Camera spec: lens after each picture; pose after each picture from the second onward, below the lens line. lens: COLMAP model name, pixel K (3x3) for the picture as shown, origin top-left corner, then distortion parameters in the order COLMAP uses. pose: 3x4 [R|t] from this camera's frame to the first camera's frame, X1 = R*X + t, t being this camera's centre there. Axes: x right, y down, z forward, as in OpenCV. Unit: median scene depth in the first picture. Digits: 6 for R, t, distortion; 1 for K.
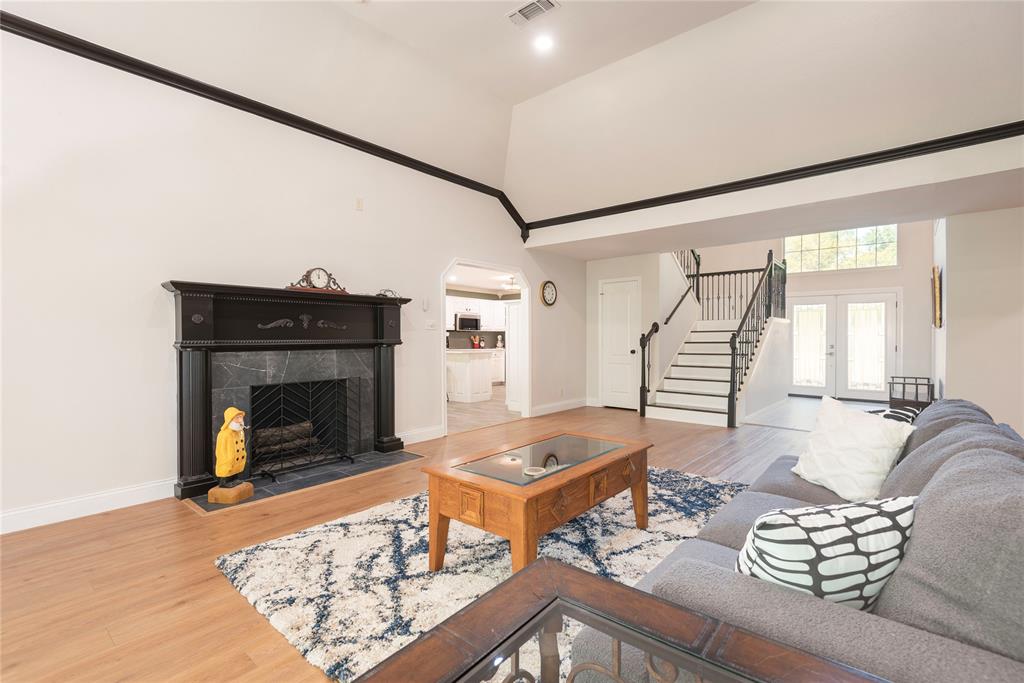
lens RADIAL K [[462.1, 0, 516.9], [0, 462.1, 339.4], [0, 0, 1]] dist [0.013854, -0.008789]
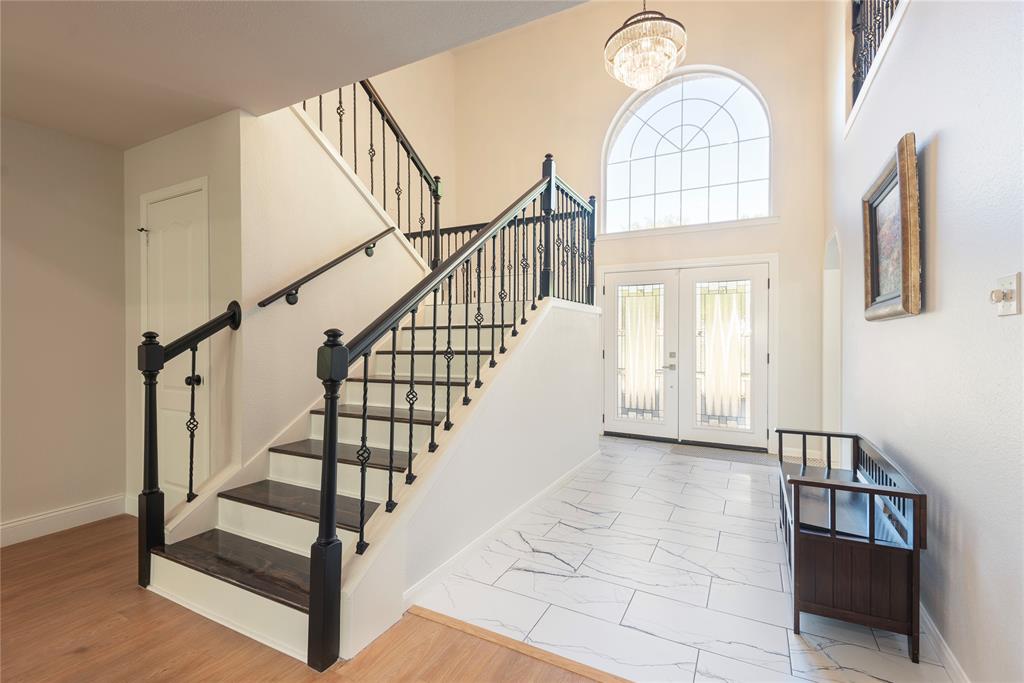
lens RADIAL K [[462.1, 0, 516.2], [0, 462.1, 341.4], [0, 0, 1]] dist [0.013854, -0.008789]
pose [[0.972075, -0.001790, 0.234663, 0.821448], [0.000894, 0.999992, 0.003924, -0.009336], [-0.234668, -0.003605, 0.972069, 1.122561]]
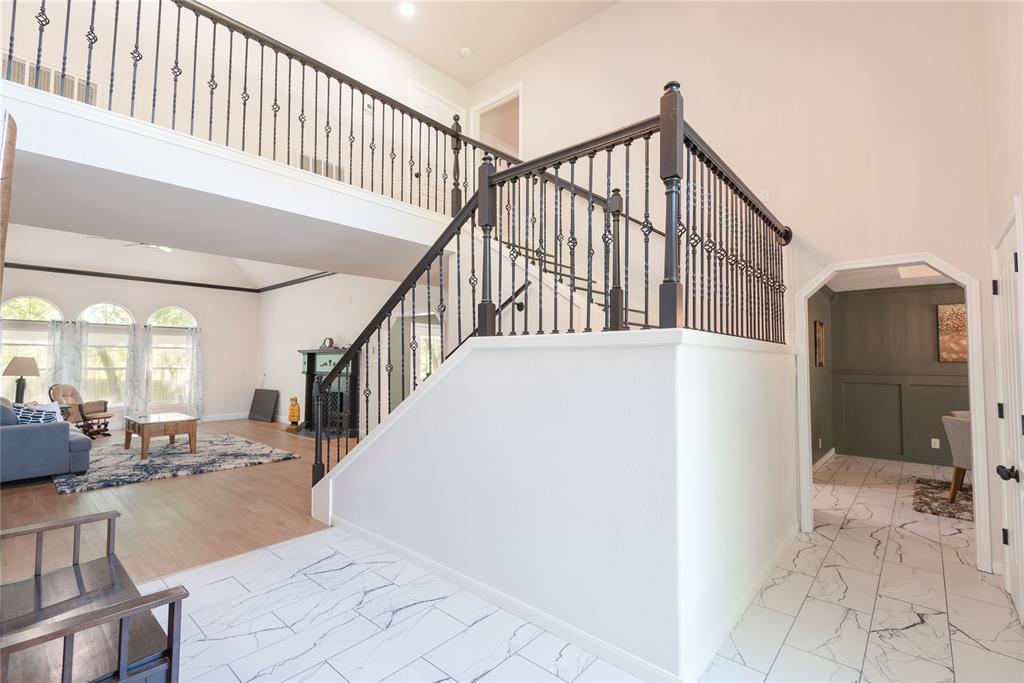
lens RADIAL K [[462.1, 0, 521.4], [0, 462.1, 340.4], [0, 0, 1]] dist [0.013854, -0.008789]
pose [[-0.003280, -0.036674, -0.999322, 1.909789], [-0.008740, 0.999290, -0.036644, -0.081384], [0.999956, 0.008614, -0.003598, 2.124524]]
